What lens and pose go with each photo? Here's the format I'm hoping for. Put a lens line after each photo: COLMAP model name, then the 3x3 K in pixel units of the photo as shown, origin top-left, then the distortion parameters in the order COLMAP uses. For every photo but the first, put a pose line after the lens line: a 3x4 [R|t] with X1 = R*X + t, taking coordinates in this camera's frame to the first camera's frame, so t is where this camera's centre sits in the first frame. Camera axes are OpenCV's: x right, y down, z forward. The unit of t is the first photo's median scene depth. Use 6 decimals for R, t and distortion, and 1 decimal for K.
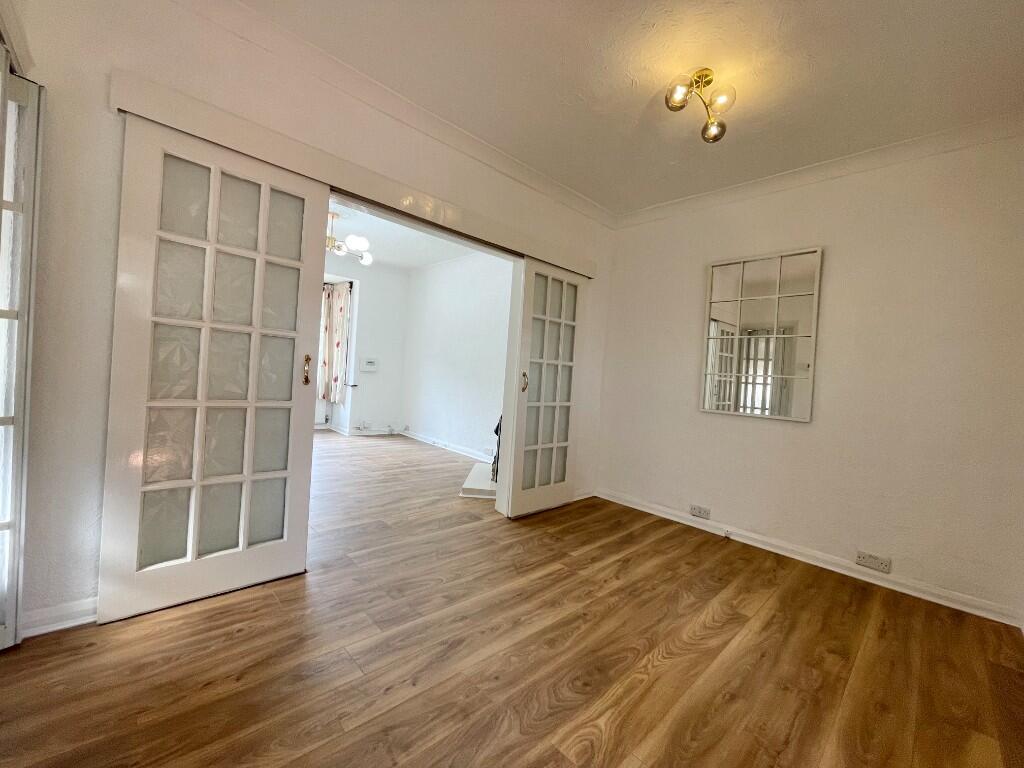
lens RADIAL K [[412.6, 0, 512.0], [0, 412.6, 384.0], [0, 0, 1]] dist [-0.000264, 0.000153]
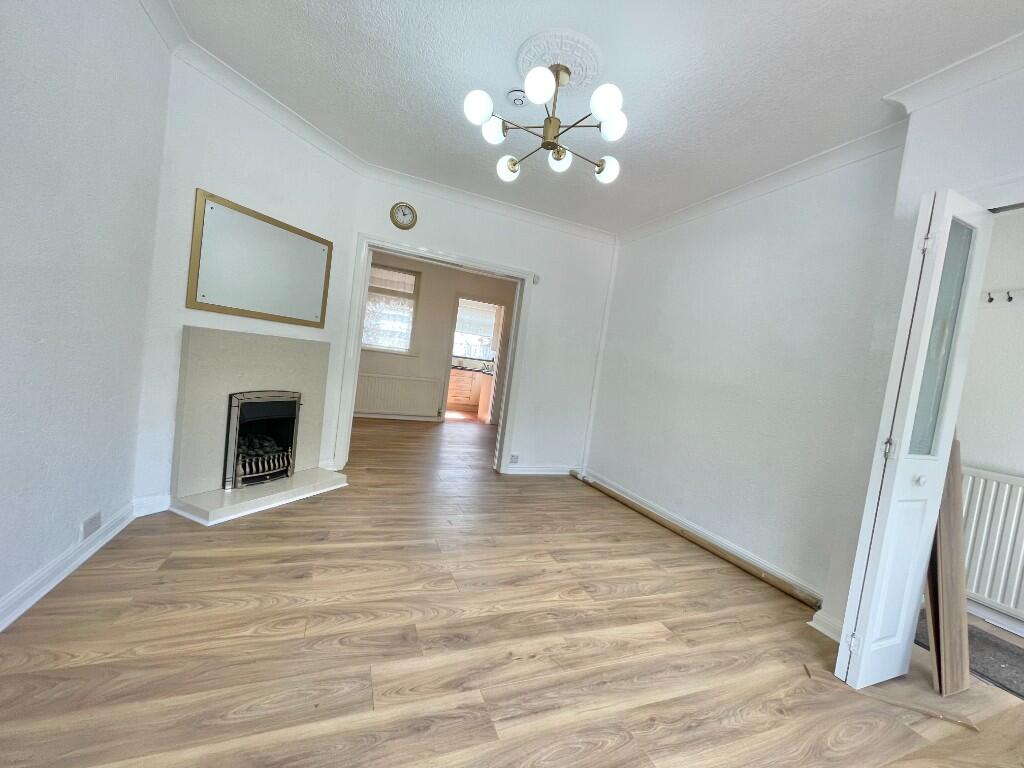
lens RADIAL K [[412.6, 0, 512.0], [0, 412.6, 384.0], [0, 0, 1]] dist [-0.000264, 0.000153]
pose [[-0.912122, -0.208050, 0.353198, -0.767191], [-0.187322, 0.977952, 0.092304, -0.107254], [-0.364614, 0.018031, -0.930984, 1.781266]]
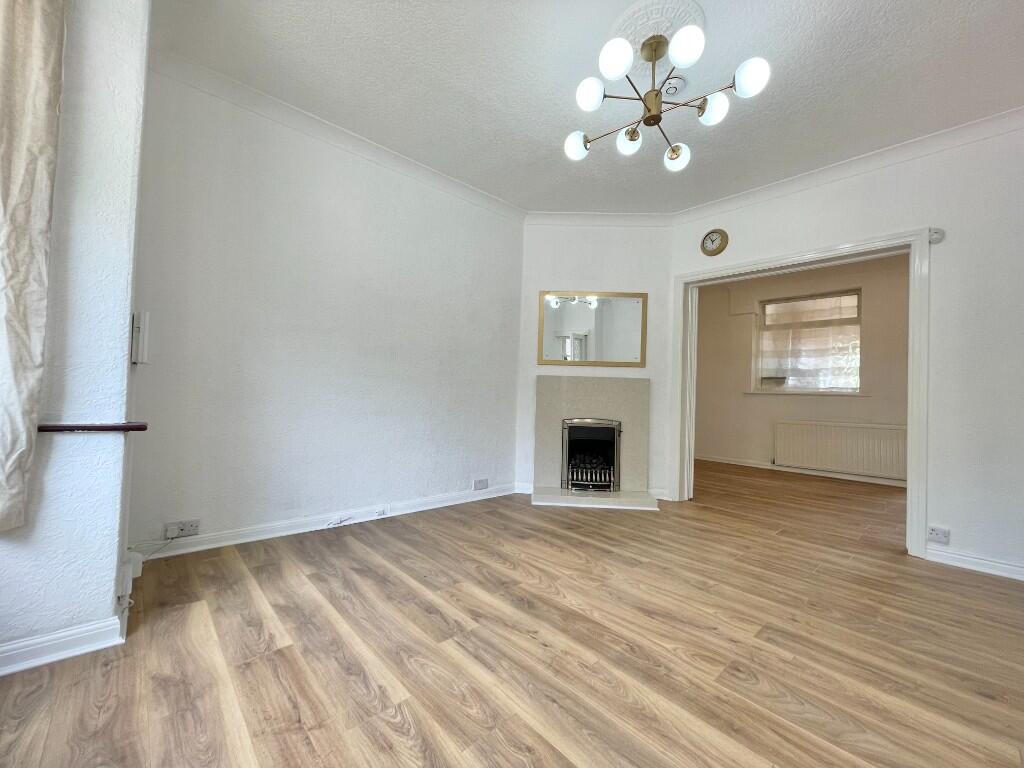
lens RADIAL K [[412.6, 0, 512.0], [0, 412.6, 384.0], [0, 0, 1]] dist [-0.000264, 0.000153]
pose [[0.016045, -0.047822, 0.998727, -1.112313], [-0.015285, 0.998727, 0.048067, -0.065349], [-0.999754, -0.016037, 0.015294, 1.378506]]
